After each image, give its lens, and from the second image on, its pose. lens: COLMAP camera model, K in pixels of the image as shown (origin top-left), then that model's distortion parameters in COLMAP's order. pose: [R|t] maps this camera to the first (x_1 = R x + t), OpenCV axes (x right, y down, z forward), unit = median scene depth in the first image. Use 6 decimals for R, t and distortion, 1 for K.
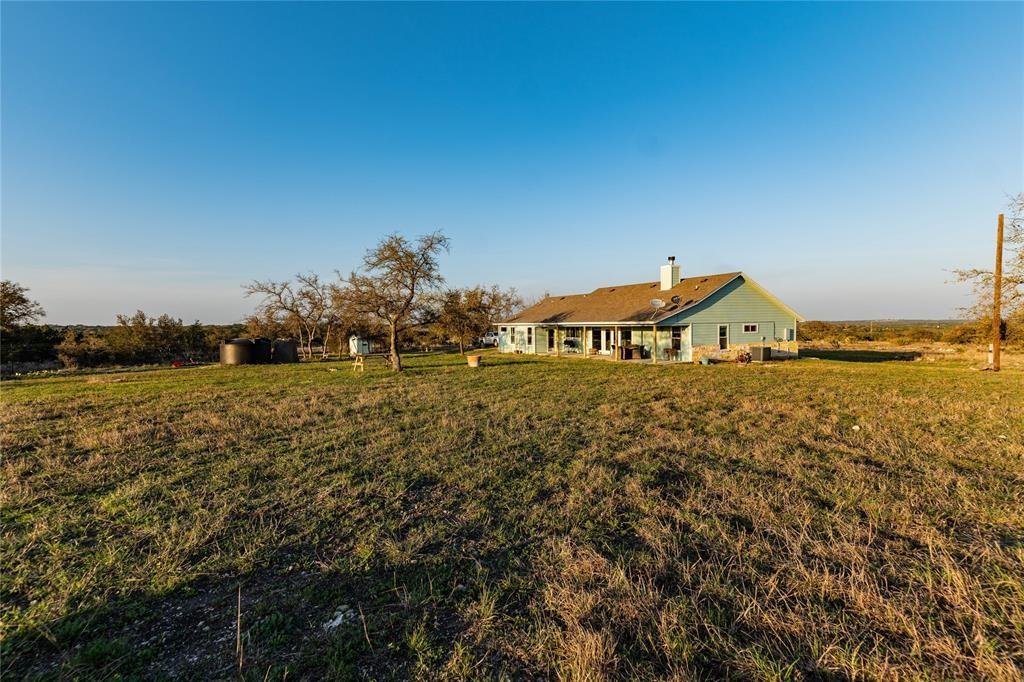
lens RADIAL K [[503.9, 0, 512.0], [0, 503.9, 341.0], [0, 0, 1]] dist [0.199687, 0.000022]
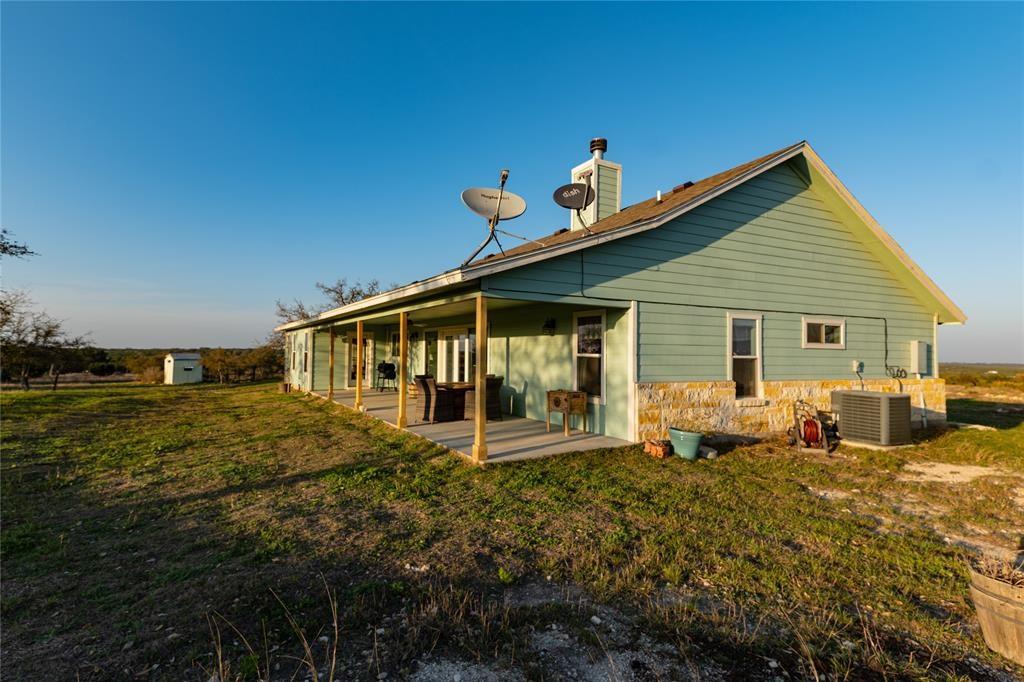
lens RADIAL K [[503.9, 0, 512.0], [0, 503.9, 341.0], [0, 0, 1]] dist [0.199687, 0.000022]
pose [[0.998862, 0.023150, 0.041704, 0.258677], [-0.020782, 0.998195, -0.056352, 0.003005], [-0.042933, 0.055421, 0.997540, 0.701984]]
